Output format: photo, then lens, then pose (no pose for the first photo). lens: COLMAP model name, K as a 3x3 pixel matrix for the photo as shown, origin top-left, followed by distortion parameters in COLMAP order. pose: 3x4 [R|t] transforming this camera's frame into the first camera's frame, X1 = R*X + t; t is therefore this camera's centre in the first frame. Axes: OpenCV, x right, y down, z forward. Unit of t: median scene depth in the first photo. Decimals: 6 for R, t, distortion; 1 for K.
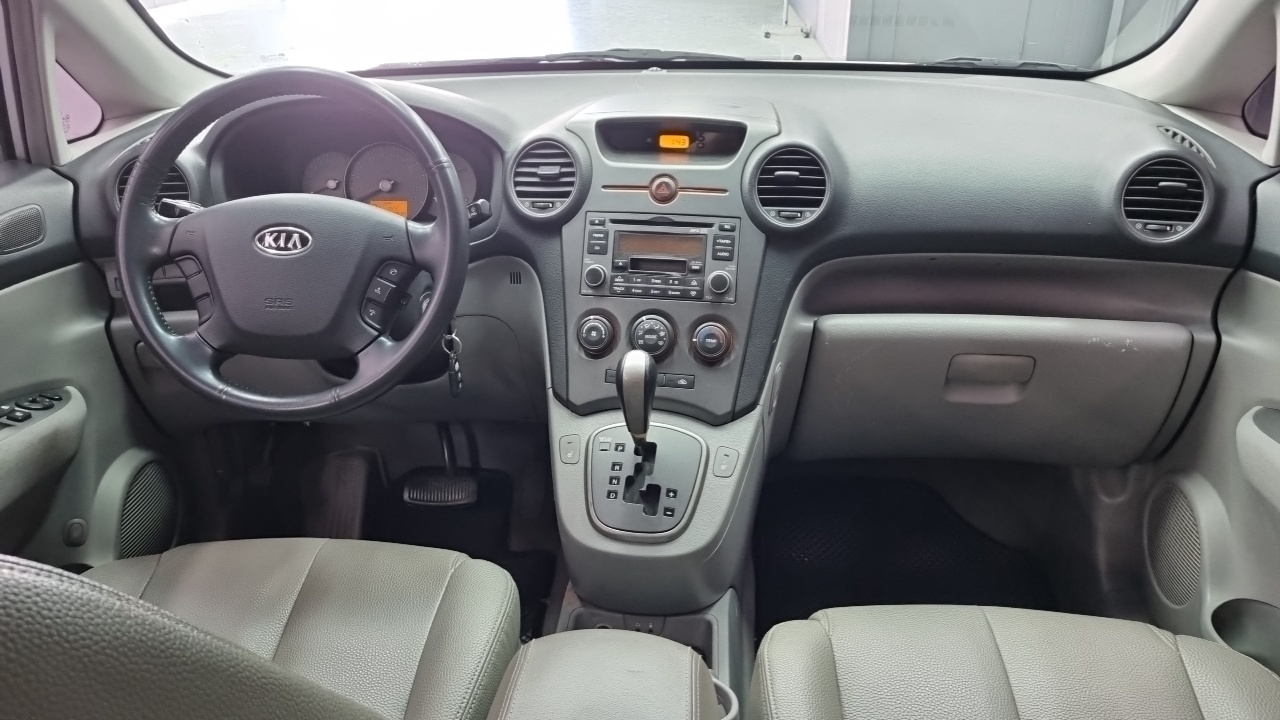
lens RADIAL K [[968.3, 0, 640.0], [0, 968.3, 360.0], [0, 0, 1]] dist [-0.000522, -0.003659]
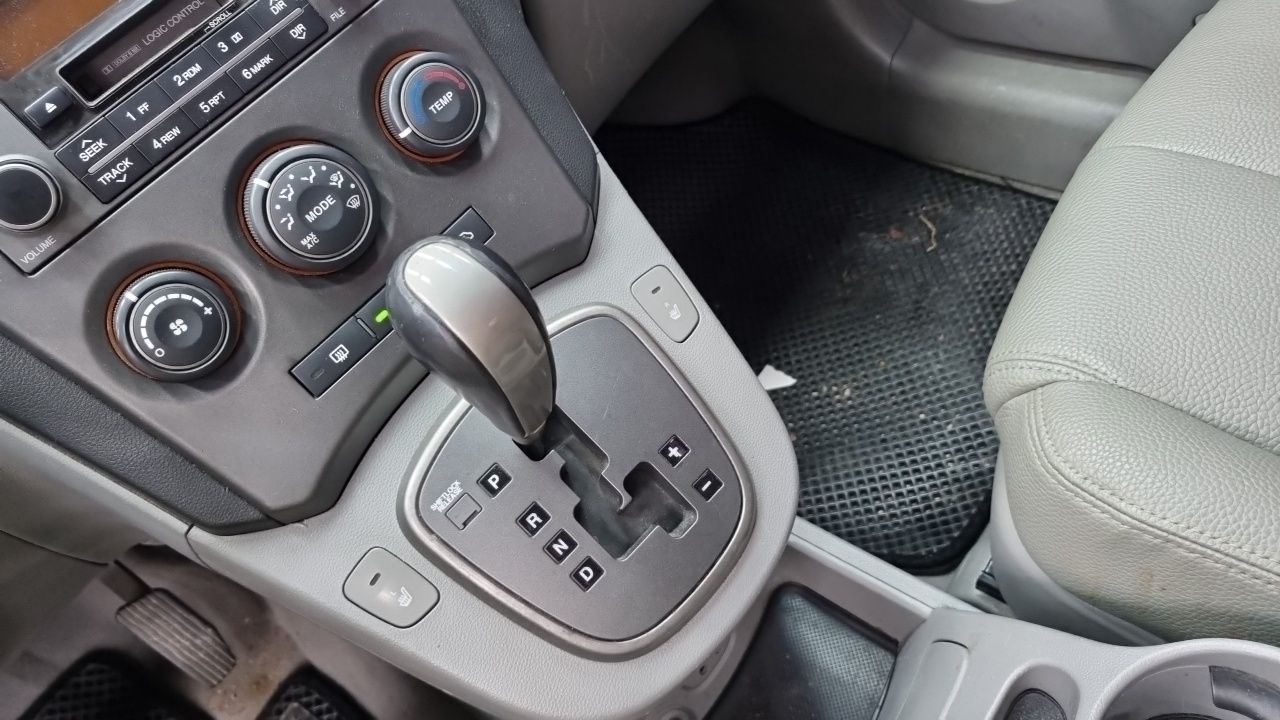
lens RADIAL K [[968.3, 0, 640.0], [0, 968.3, 360.0], [0, 0, 1]] dist [-0.000522, -0.003659]
pose [[0.541030, -0.747671, 0.385065, -0.097325], [0.592598, 0.663807, 0.456275, -0.076342], [-0.596752, -0.018670, 0.802208, 0.651282]]
